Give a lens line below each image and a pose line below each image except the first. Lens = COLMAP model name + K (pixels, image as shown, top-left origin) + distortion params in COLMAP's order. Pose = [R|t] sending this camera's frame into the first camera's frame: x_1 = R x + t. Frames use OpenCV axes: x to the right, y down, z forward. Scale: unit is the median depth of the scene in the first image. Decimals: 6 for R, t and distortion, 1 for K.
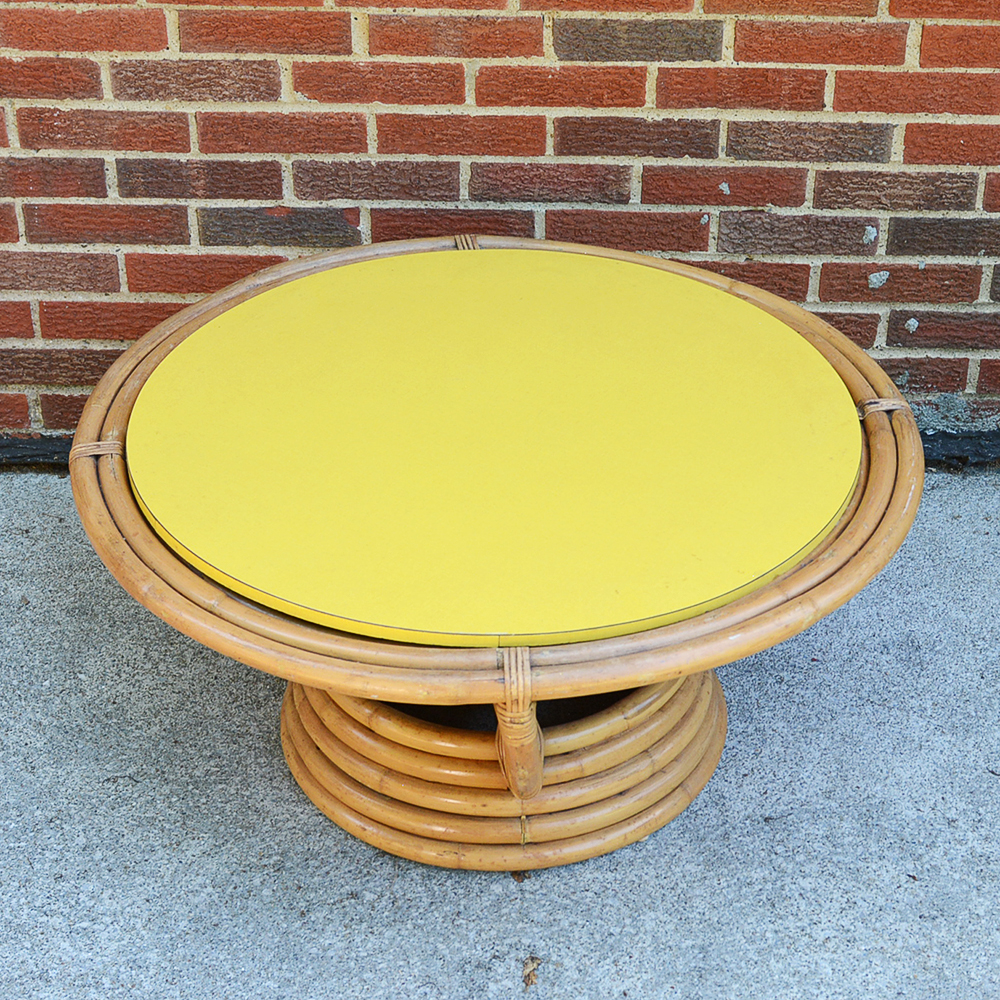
lens RADIAL K [[2285.4, 0, 582.9], [0, 2285.4, 447.9], [0, 0, 1]] dist [-0.037399, 0.035453]
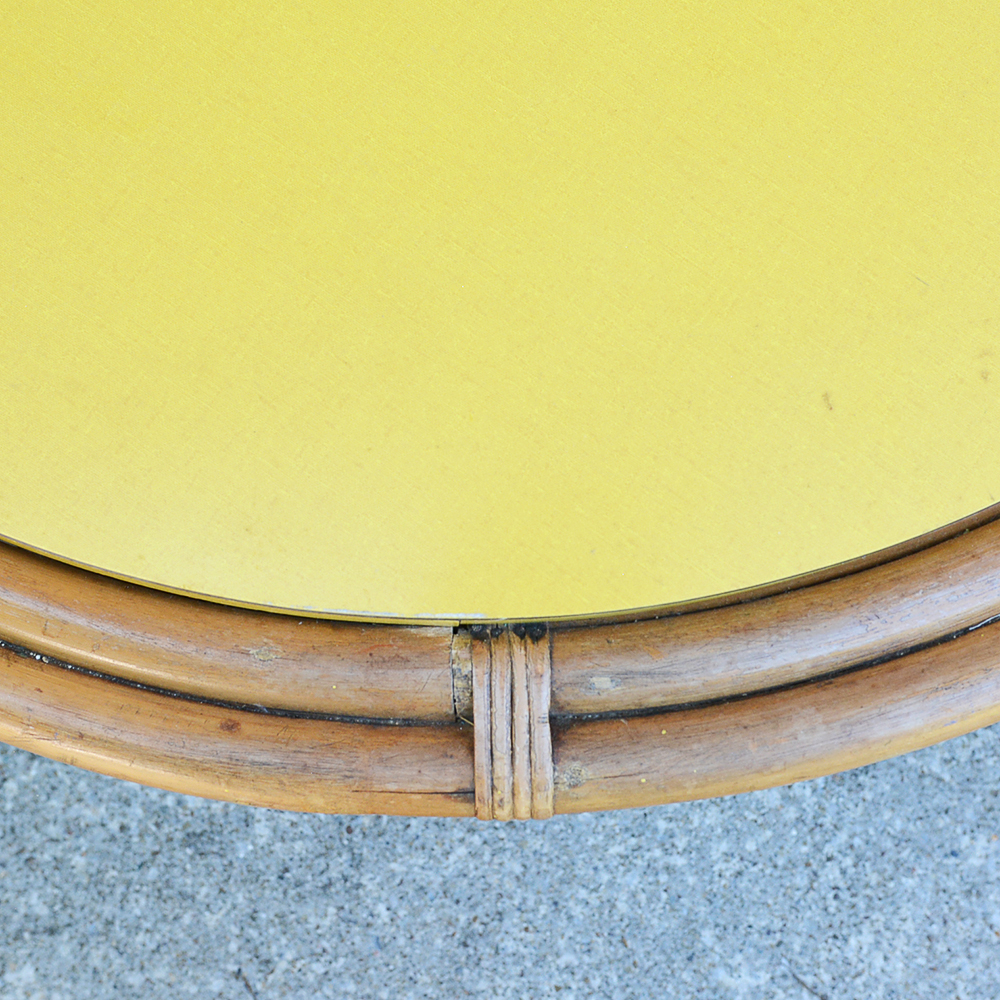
lens RADIAL K [[1988.9, 0, 469.8], [0, 1988.9, 500.0], [0, 0, 1]] dist [-0.056119, -0.024129]
pose [[0.998753, 0.036315, -0.034268, -0.019847], [0.002850, 0.643725, 0.765251, -0.111144], [0.049849, -0.764394, 0.642819, 0.632303]]
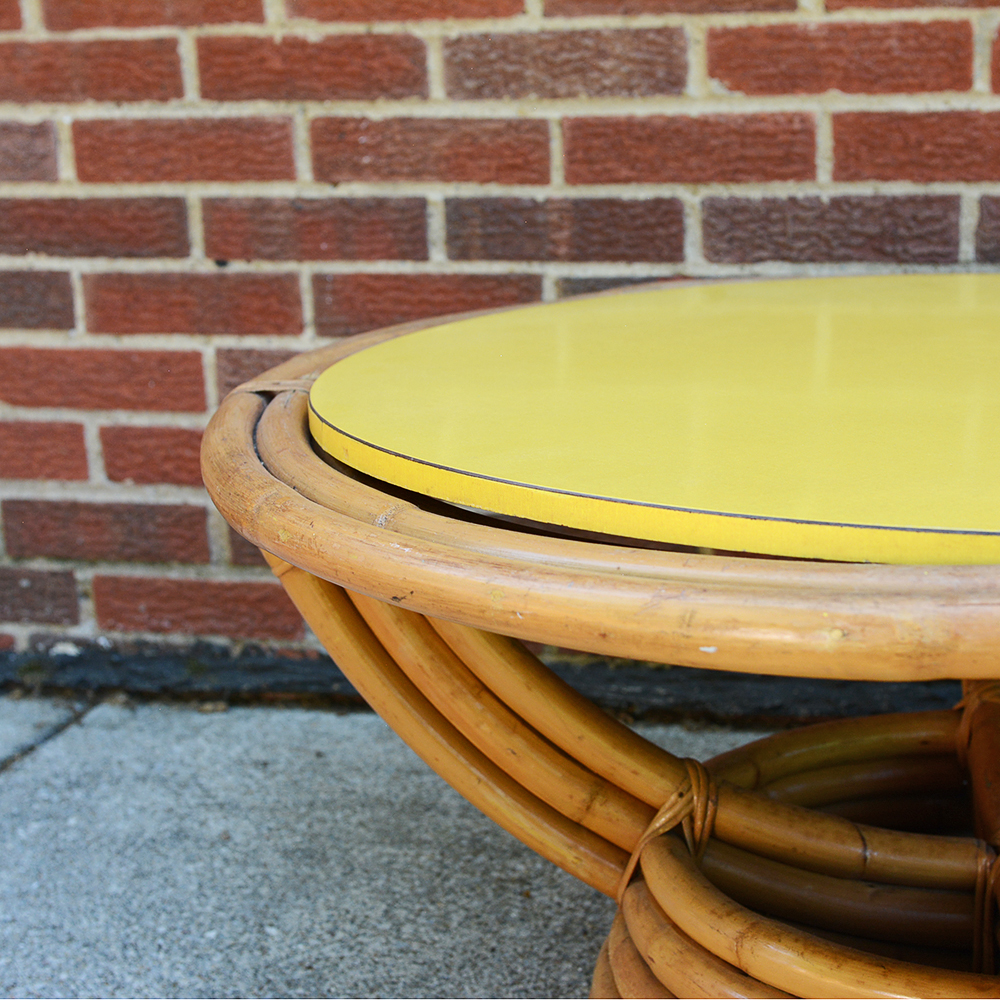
lens RADIAL K [[2027.6, 0, 508.3], [0, 2027.6, 494.9], [0, 0, 1]] dist [-0.002468, 0.060992]
pose [[0.962675, 0.013223, -0.270338, -0.022367], [-0.100620, 0.944706, -0.312100, 0.147983], [0.251262, 0.327652, 0.910775, 0.497516]]
